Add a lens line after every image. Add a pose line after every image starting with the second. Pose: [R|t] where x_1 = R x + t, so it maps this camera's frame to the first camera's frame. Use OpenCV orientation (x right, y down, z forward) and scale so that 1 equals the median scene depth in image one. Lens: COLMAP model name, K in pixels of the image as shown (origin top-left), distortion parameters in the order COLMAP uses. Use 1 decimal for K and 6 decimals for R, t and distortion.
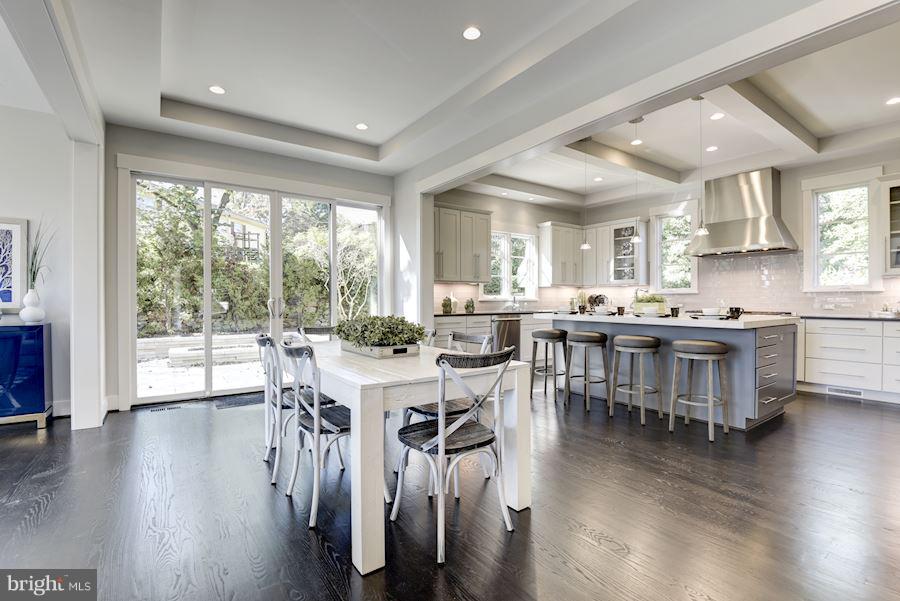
lens RADIAL K [[413.8, 0, 452.4], [0, 413.8, 304.1], [0, 0, 1]] dist [0.003327, -0.017683]
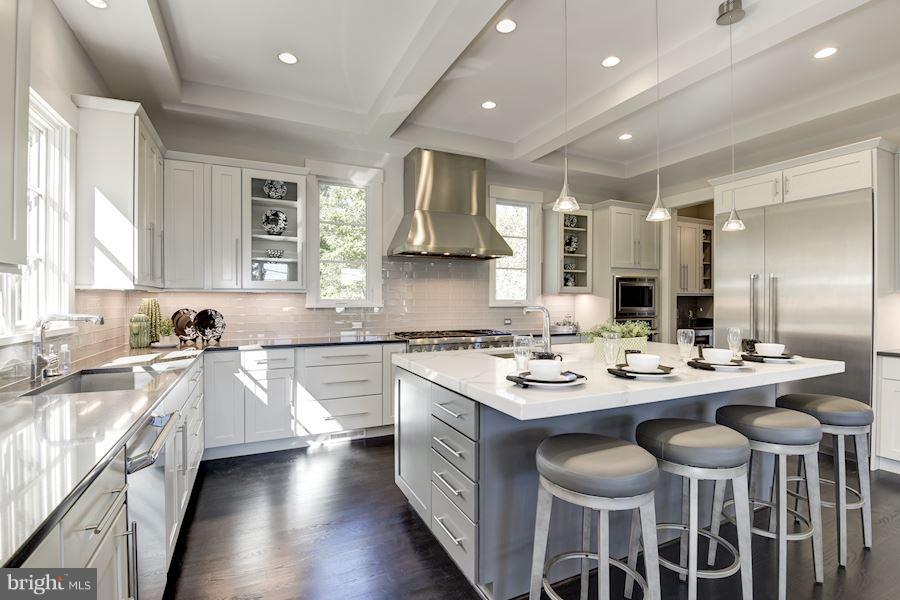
lens RADIAL K [[413.8, 0, 452.4], [0, 413.8, 303.6], [0, 0, 1]] dist [0.003327, -0.017683]
pose [[0.177987, -0.007575, 0.984004, -0.056679], [0.008072, 0.999948, 0.006238, -0.032053], [-0.984000, 0.006833, 0.178039, 0.690141]]
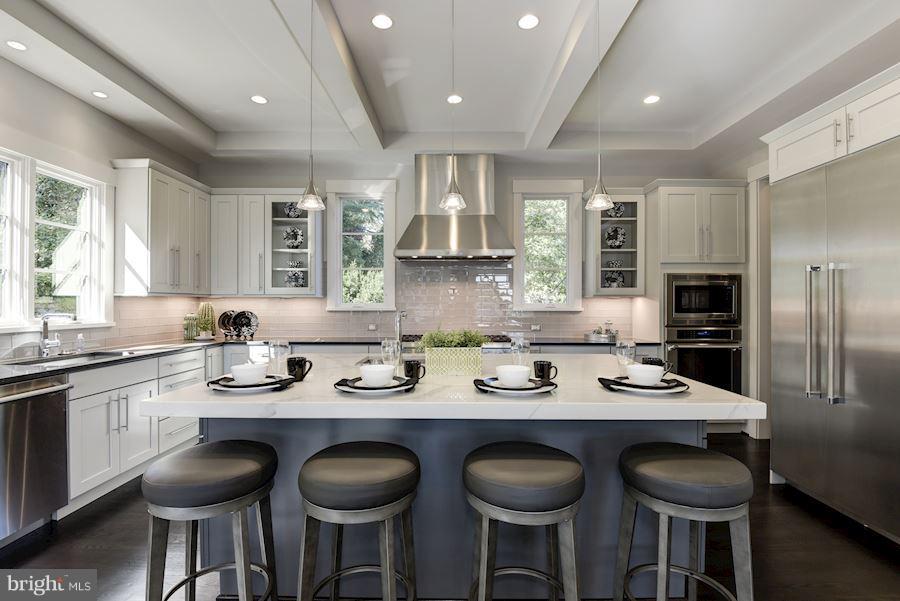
lens RADIAL K [[413.8, 0, 452.4], [0, 413.8, 304.1], [0, 0, 1]] dist [0.003327, -0.017683]
pose [[0.585921, 0.001248, 0.810367, 0.061132], [0.005952, 0.999965, -0.005844, -0.029675], [-0.810346, 0.008248, 0.585893, 0.450233]]
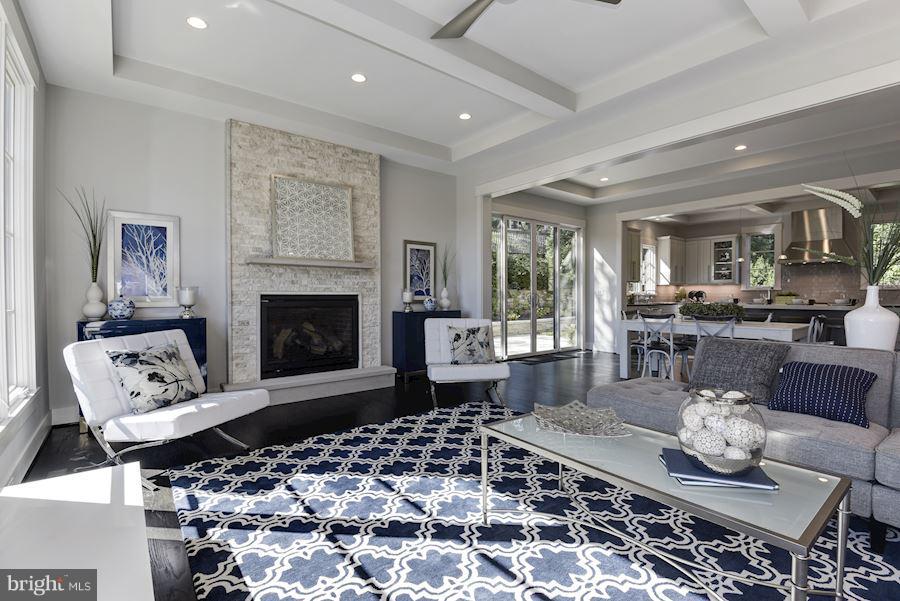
lens RADIAL K [[413.8, 0, 452.4], [0, 413.8, 304.1], [0, 0, 1]] dist [0.003327, -0.017683]
pose [[0.998169, -0.003216, 0.060399, -0.557664], [0.002660, 0.999953, 0.009279, 0.006045], [-0.060426, -0.009102, 0.998131, -0.305306]]
